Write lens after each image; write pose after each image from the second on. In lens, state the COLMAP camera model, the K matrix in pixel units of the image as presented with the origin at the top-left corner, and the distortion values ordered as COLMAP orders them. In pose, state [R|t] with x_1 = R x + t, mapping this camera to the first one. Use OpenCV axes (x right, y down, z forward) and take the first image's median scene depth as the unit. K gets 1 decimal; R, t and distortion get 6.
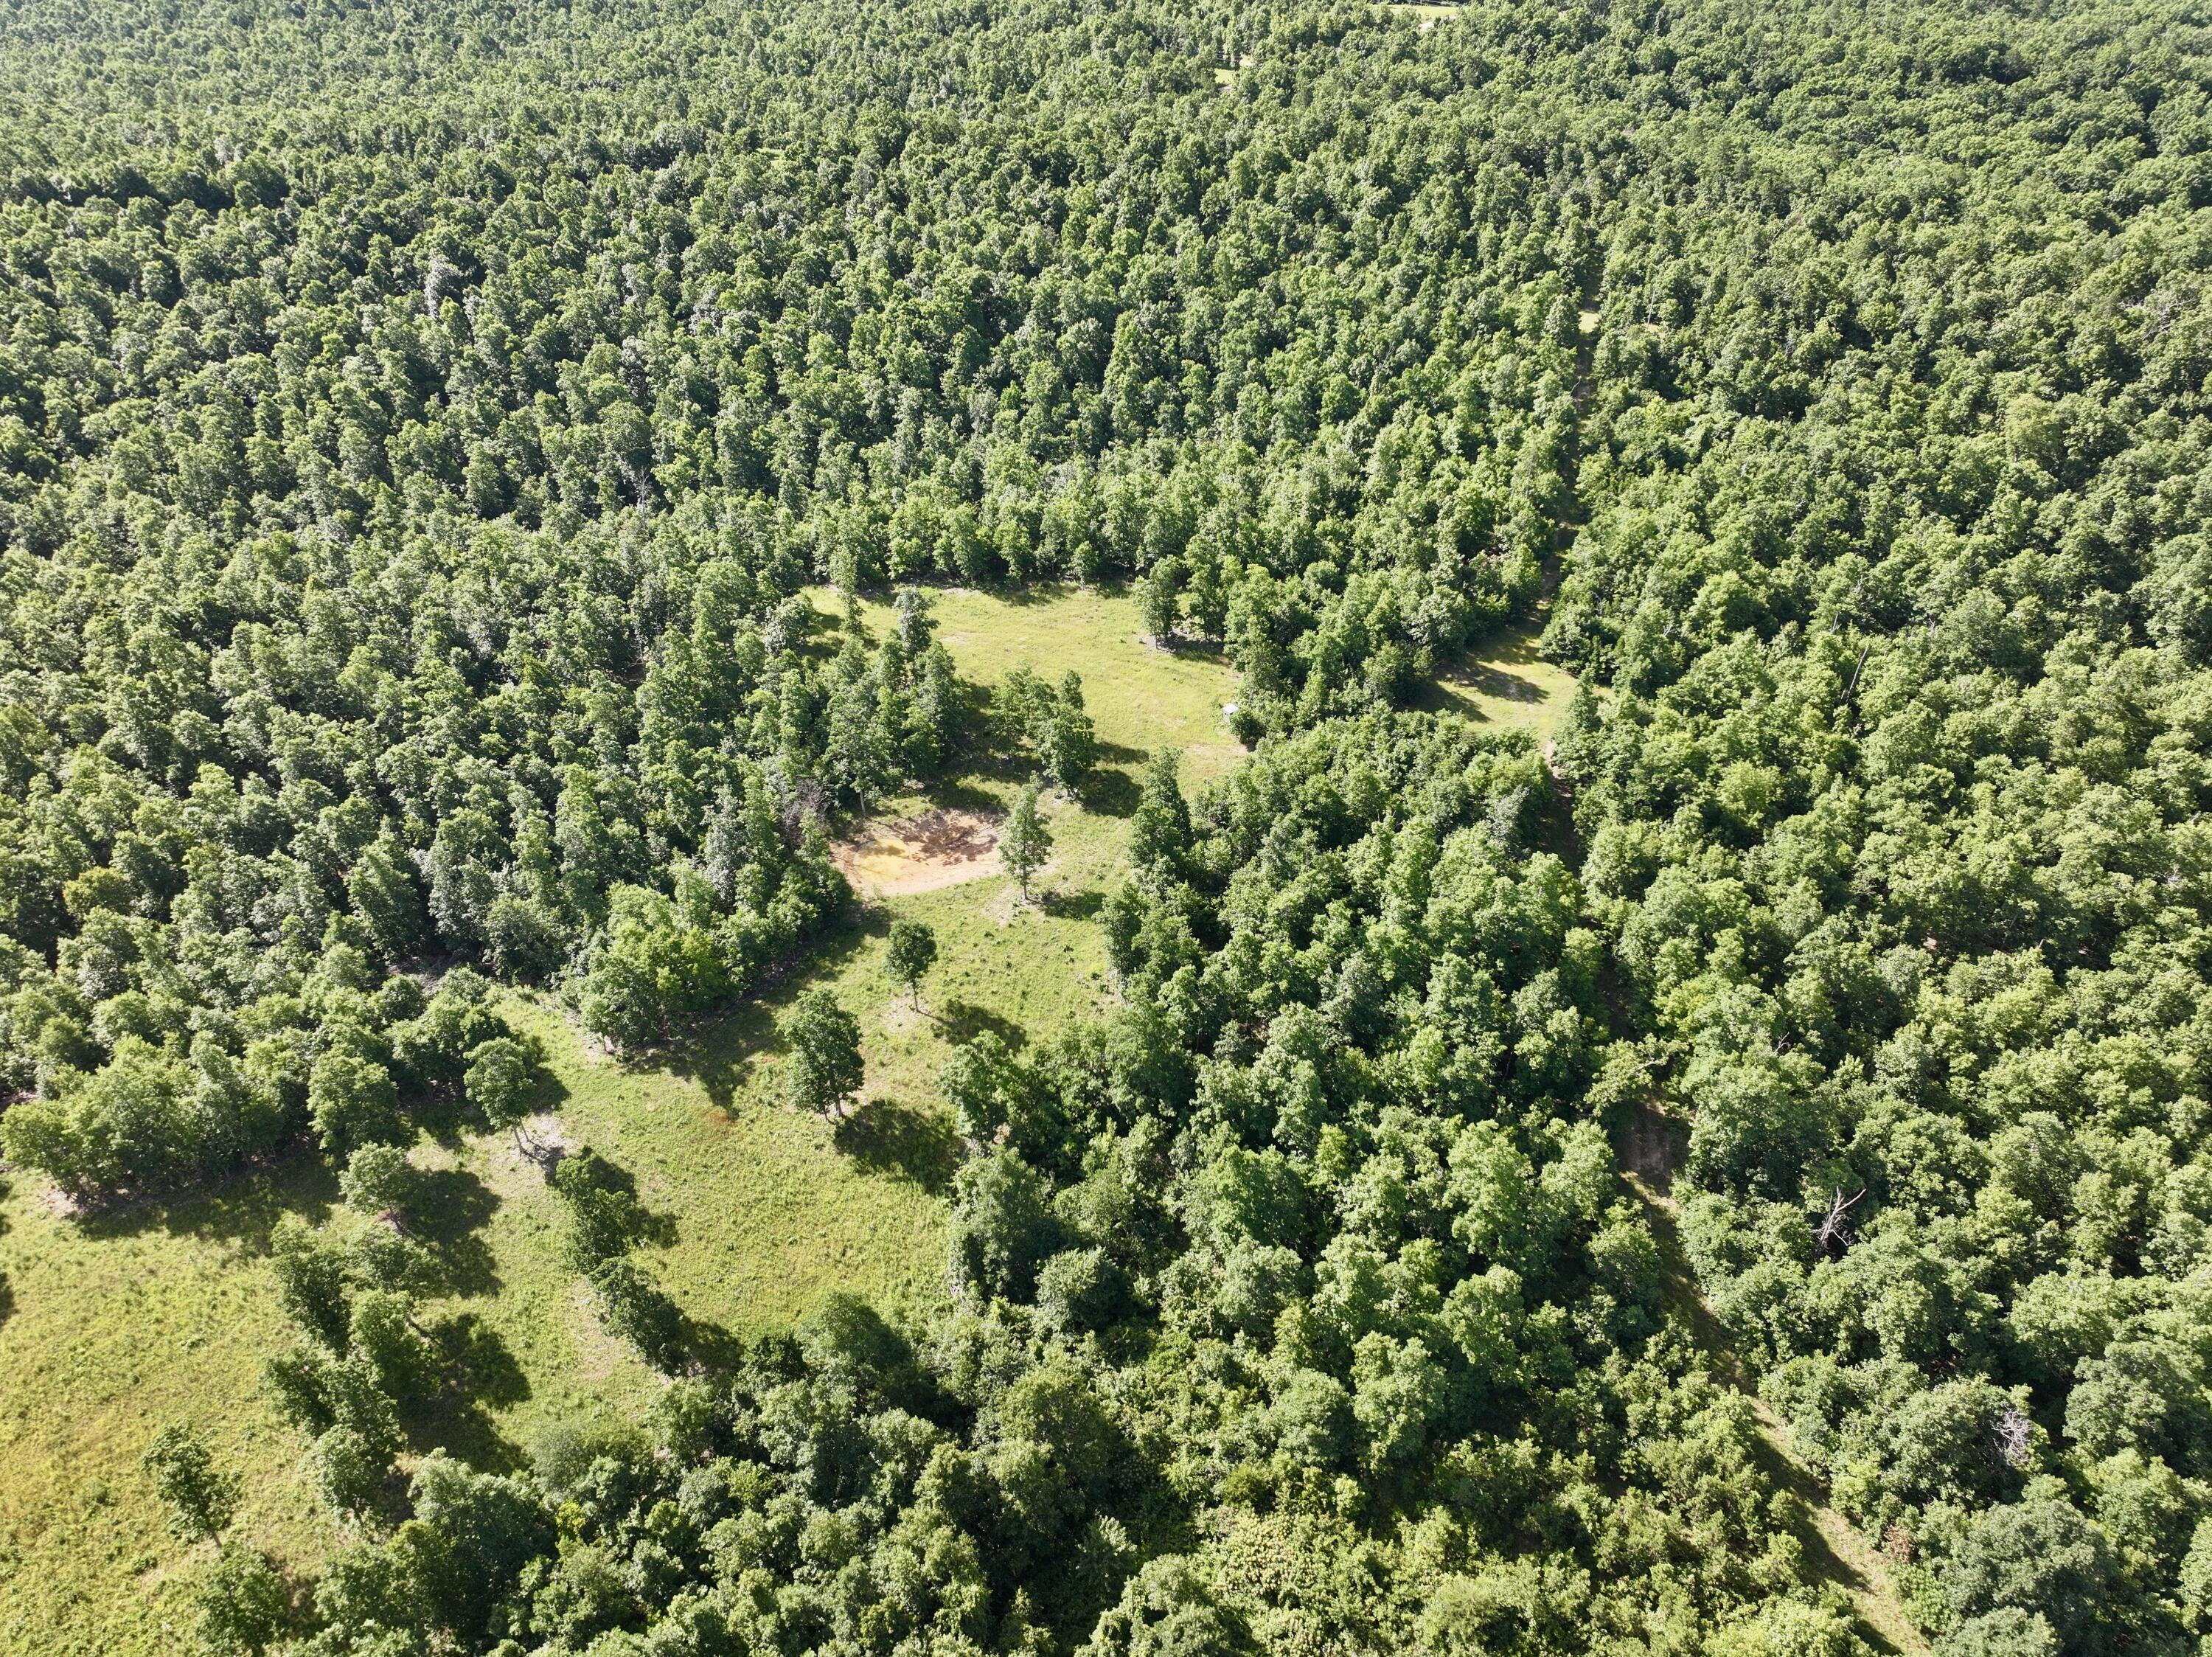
lens RADIAL K [[1556.2, 0, 1107.3], [0, 1556.2, 825.4], [0, 0, 1]] dist [-0.002767, 0.021363]
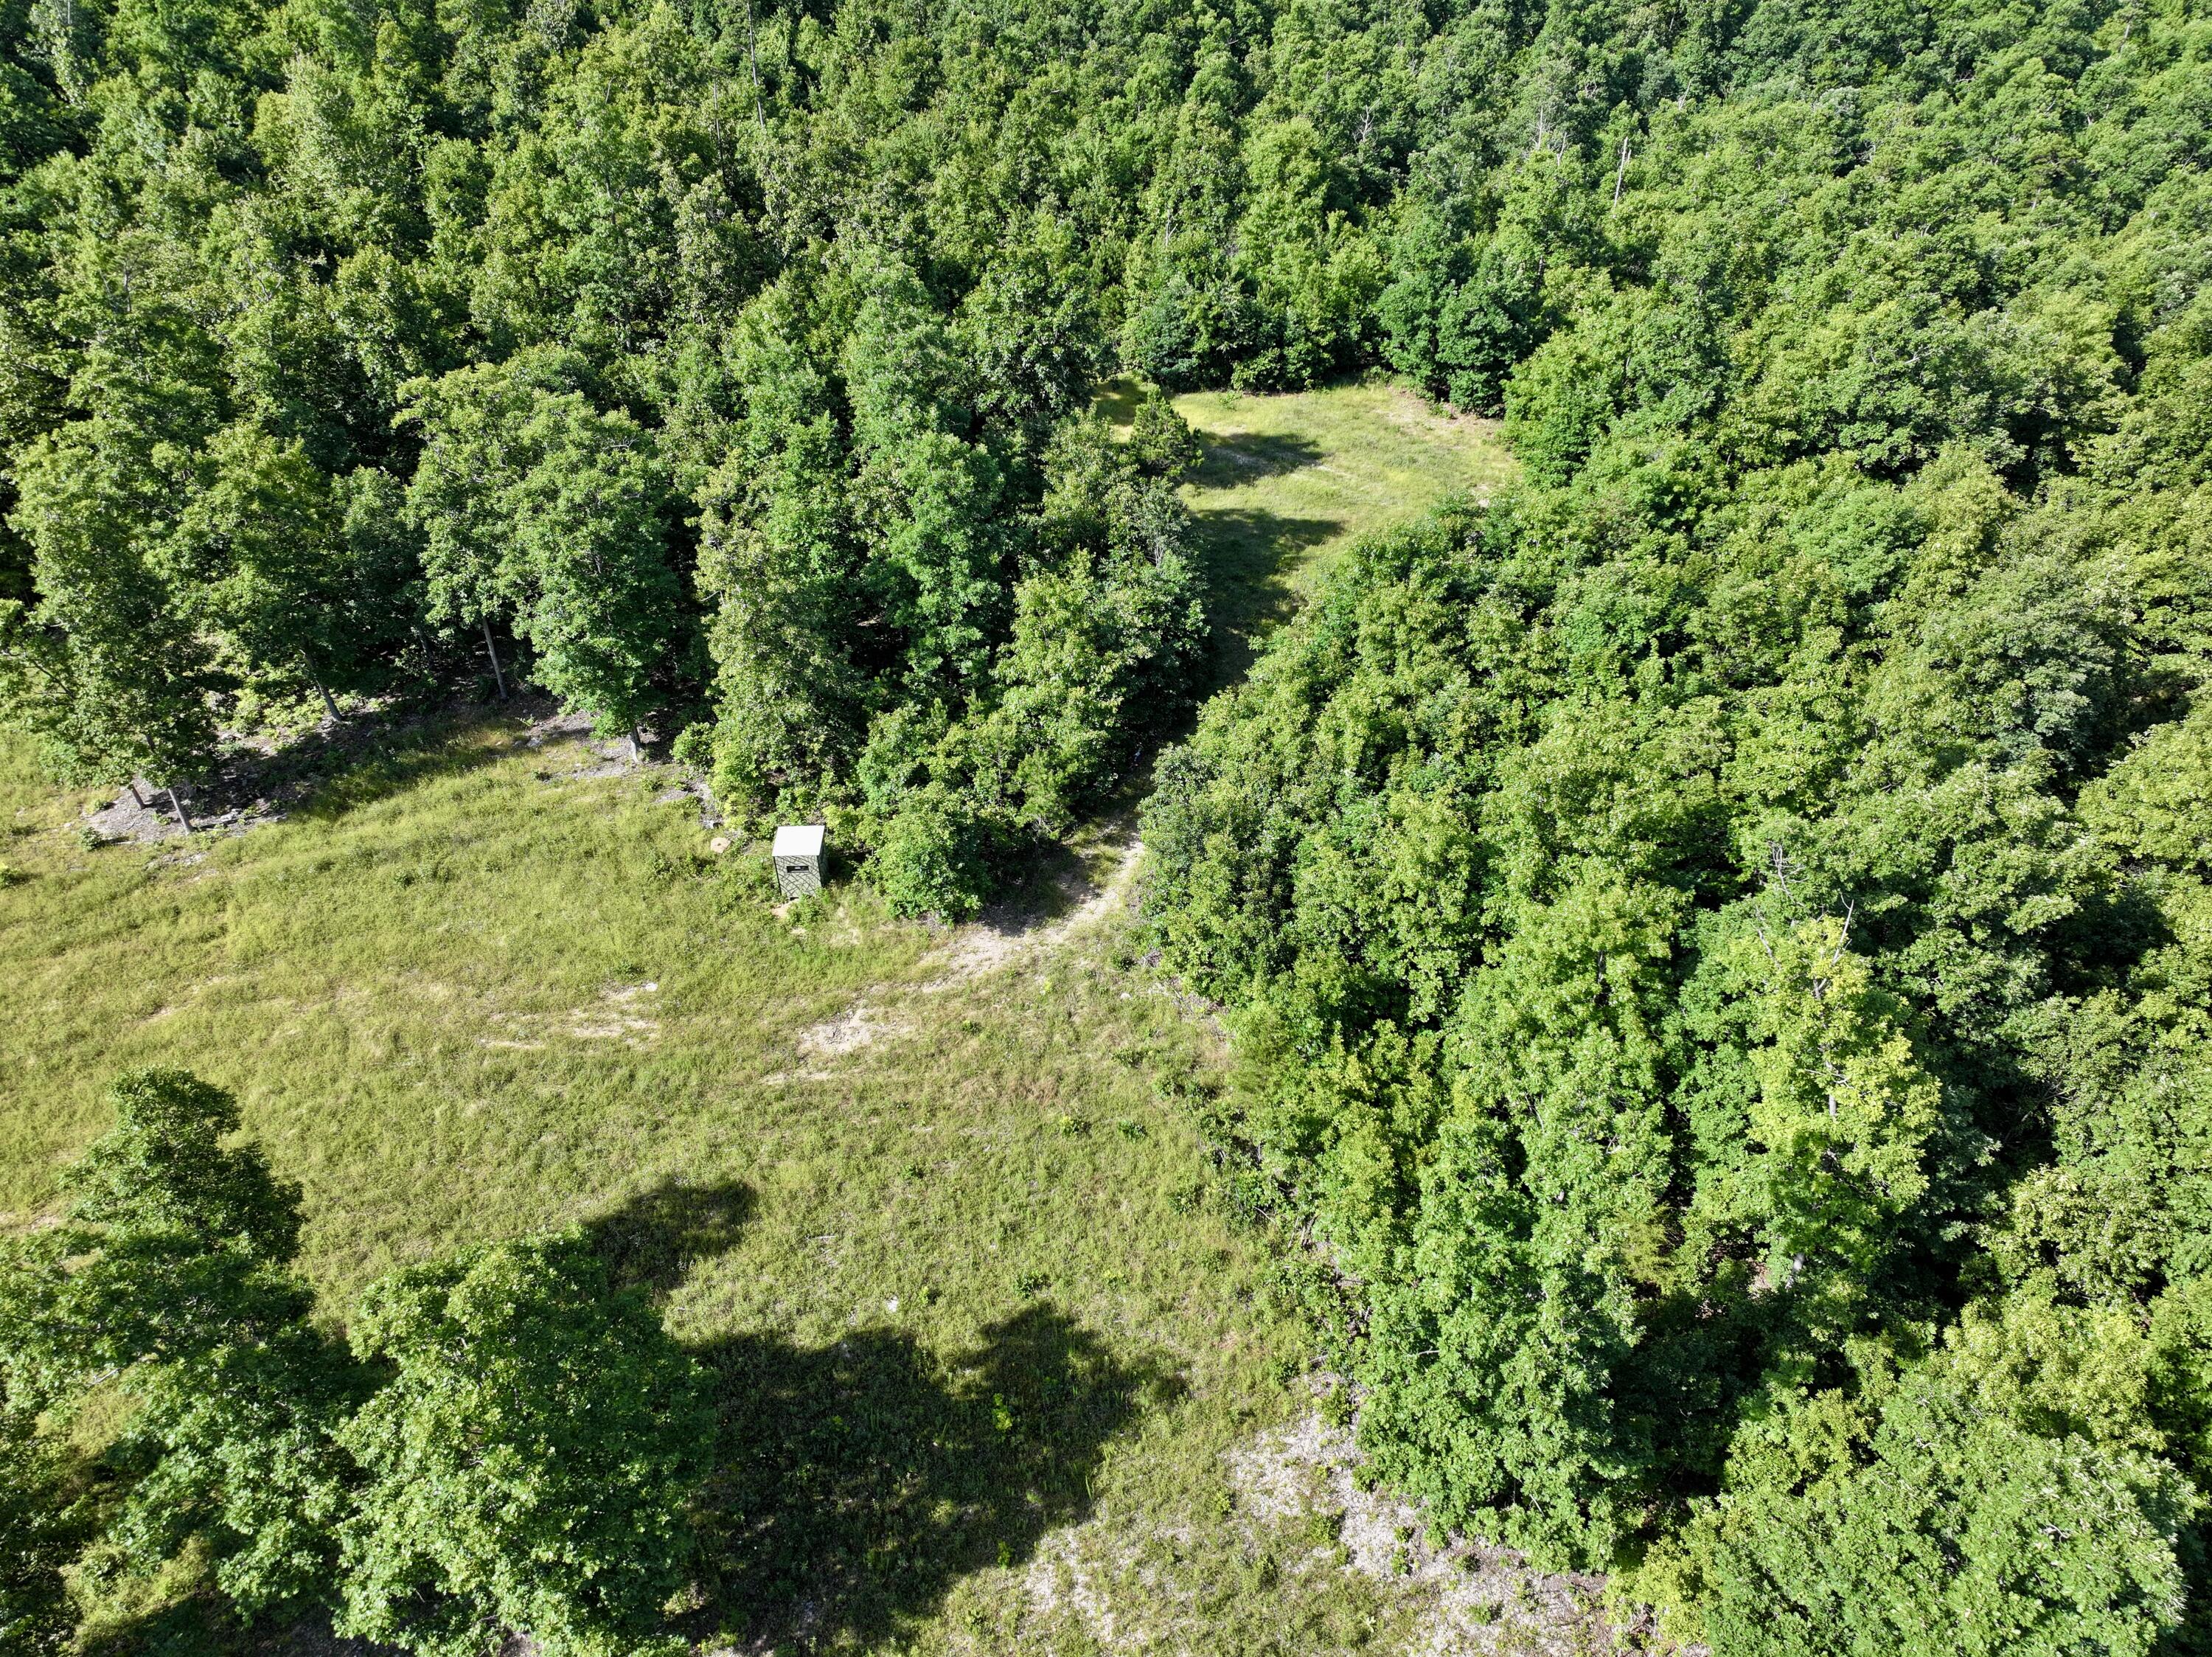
lens RADIAL K [[1556.2, 0, 1117.7], [0, 1556.2, 825.4], [0, 0, 1]] dist [-0.002767, 0.021363]
pose [[0.541900, -0.469046, 0.697382, -0.059695], [0.464542, 0.858666, 0.216551, -0.092404], [-0.700390, 0.206614, 0.683202, 0.668209]]
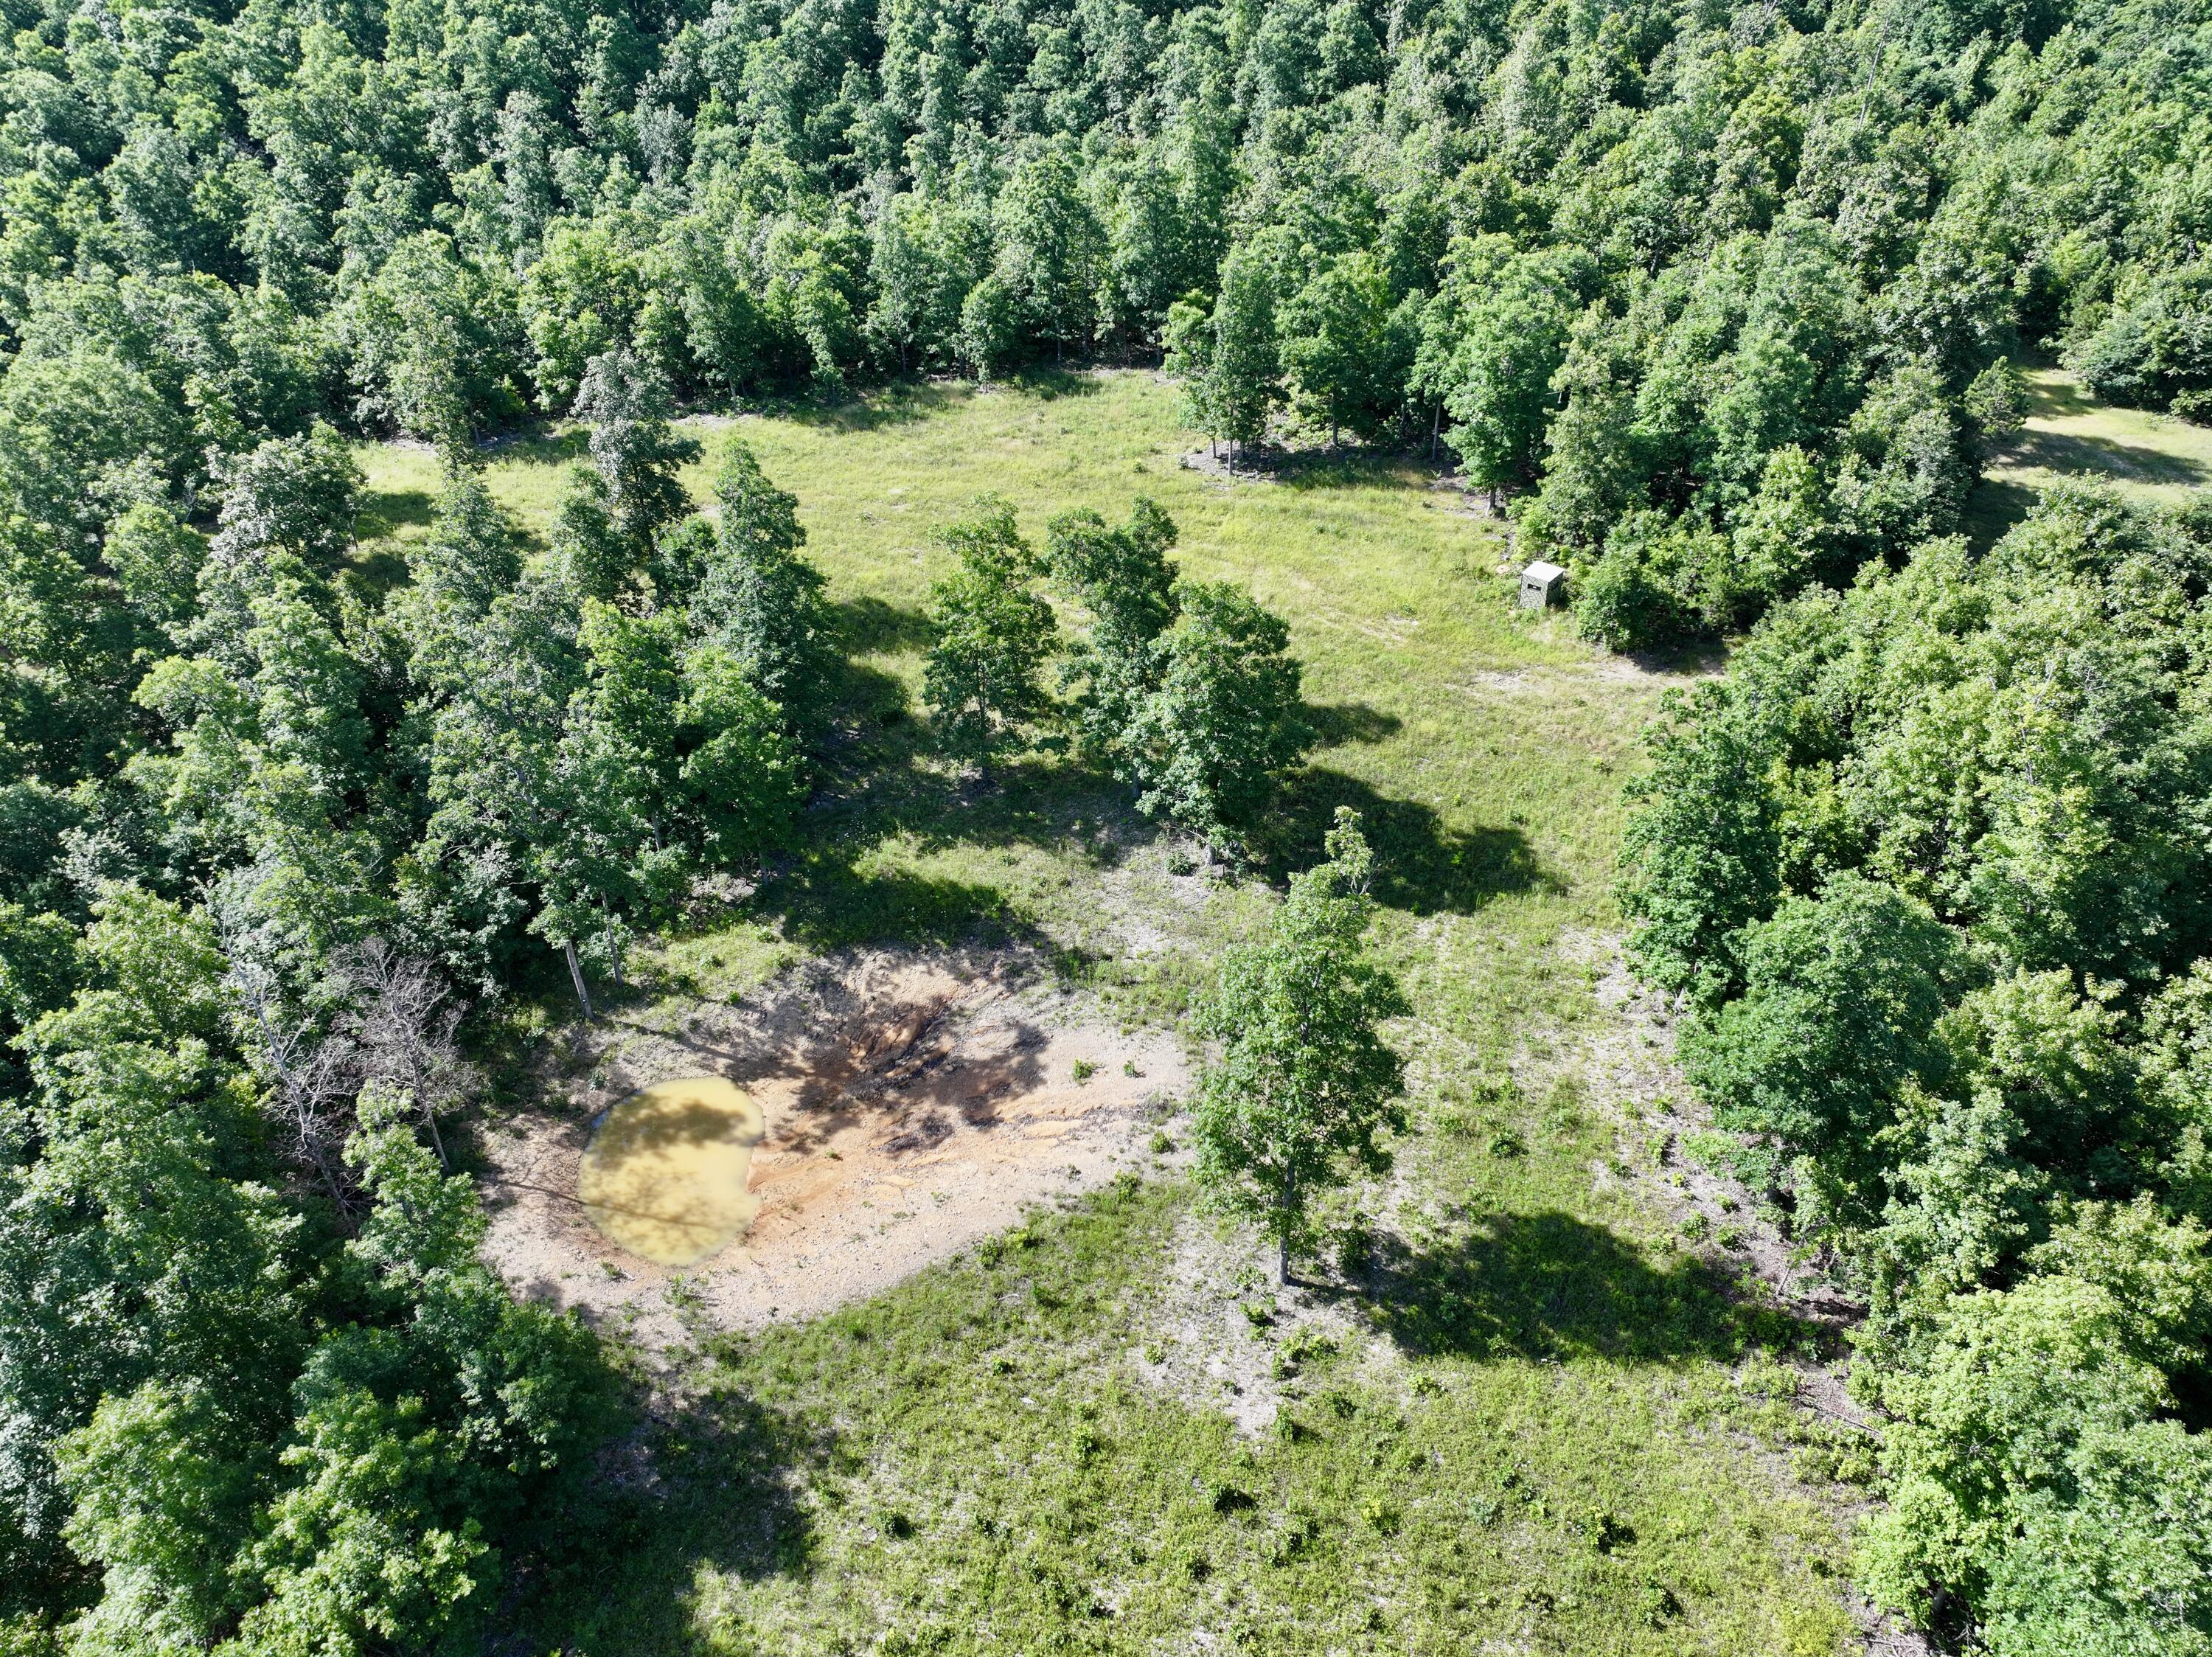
lens RADIAL K [[1556.2, 0, 1109.7], [0, 1556.2, 828.0], [0, 0, 1]] dist [-0.002767, 0.021363]
pose [[0.968513, -0.133531, 0.210126, -0.094880], [0.131724, 0.991028, 0.022635, -0.030365], [-0.211263, 0.005757, 0.977412, 0.552804]]
